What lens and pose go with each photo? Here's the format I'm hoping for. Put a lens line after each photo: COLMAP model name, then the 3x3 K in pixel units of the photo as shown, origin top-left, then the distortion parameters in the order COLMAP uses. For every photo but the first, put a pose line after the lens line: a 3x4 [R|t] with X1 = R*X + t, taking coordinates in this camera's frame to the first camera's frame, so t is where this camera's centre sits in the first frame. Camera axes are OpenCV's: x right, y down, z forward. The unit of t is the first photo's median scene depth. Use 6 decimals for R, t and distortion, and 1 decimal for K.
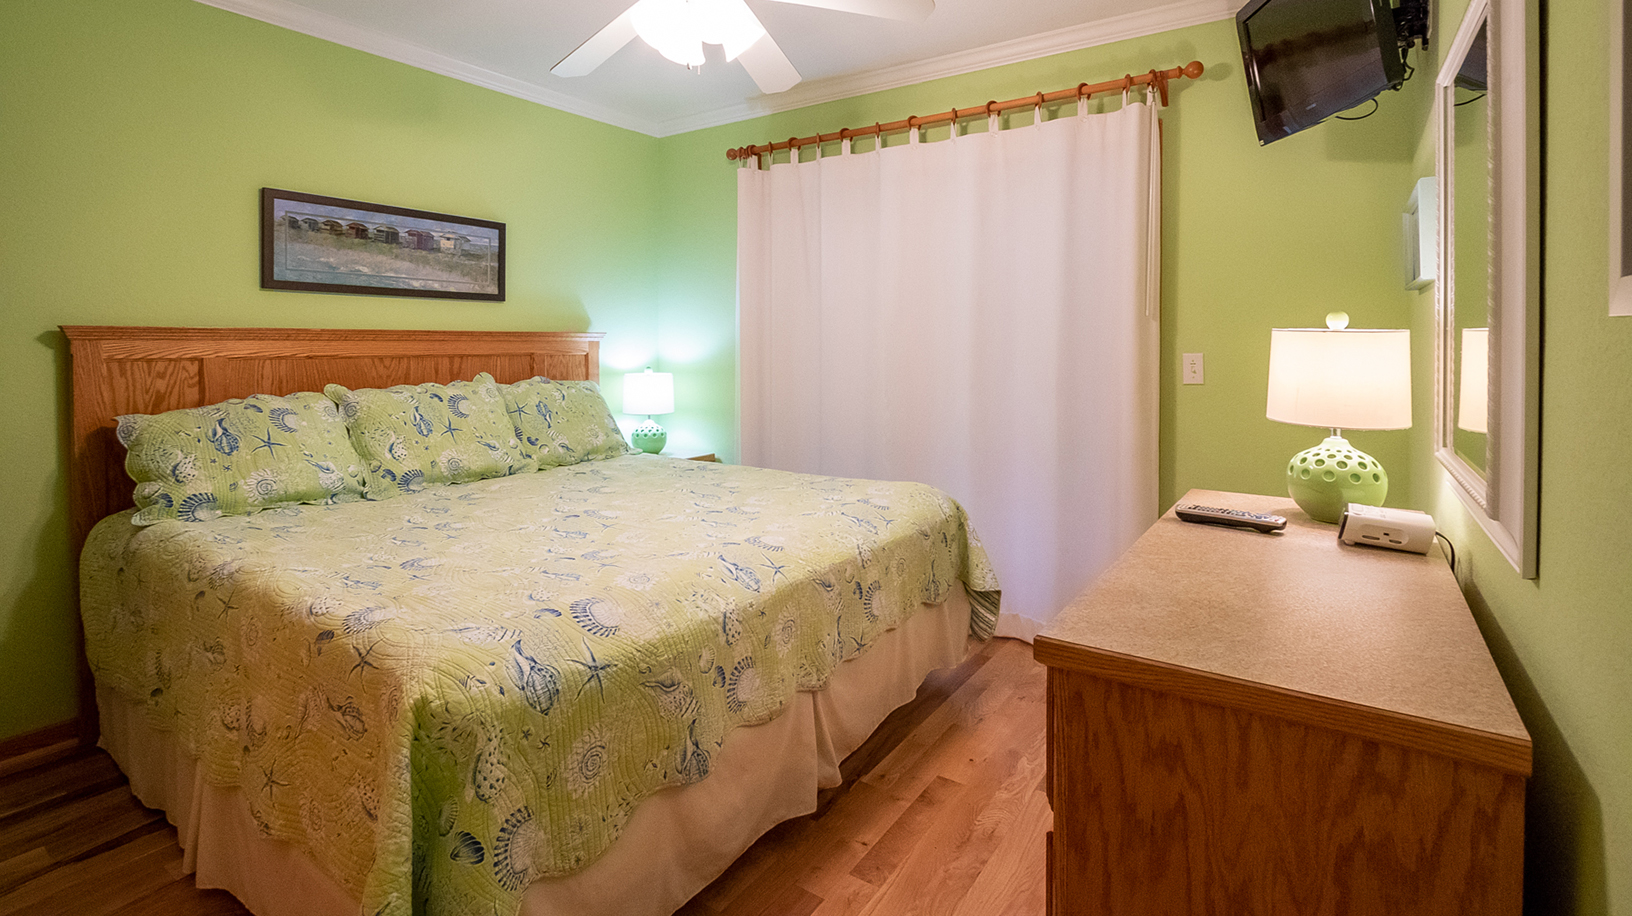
lens RADIAL K [[762.6, 0, 794.0], [0, 762.6, 454.5], [0, 0, 1]] dist [-0.019302, 0.000006]
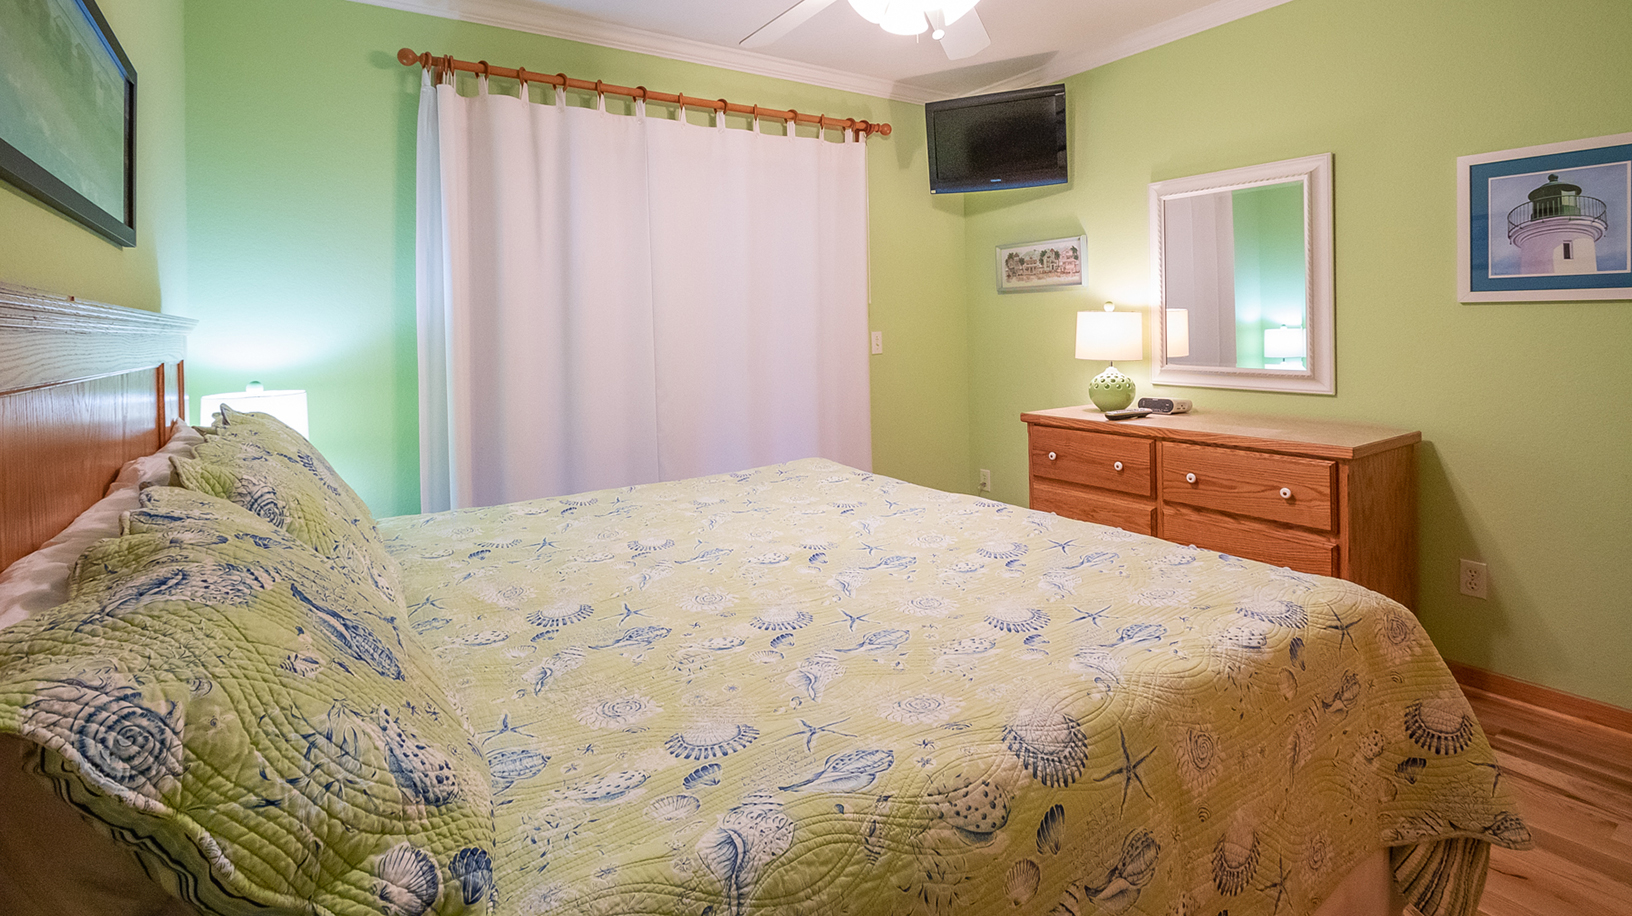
lens RADIAL K [[762.6, 0, 794.0], [0, 762.6, 454.5], [0, 0, 1]] dist [-0.019302, 0.000006]
pose [[0.360660, -0.159992, 0.918873, -0.976279], [0.161362, 0.981025, 0.107479, -0.099886], [-0.918633, 0.109508, 0.379633, 0.723447]]
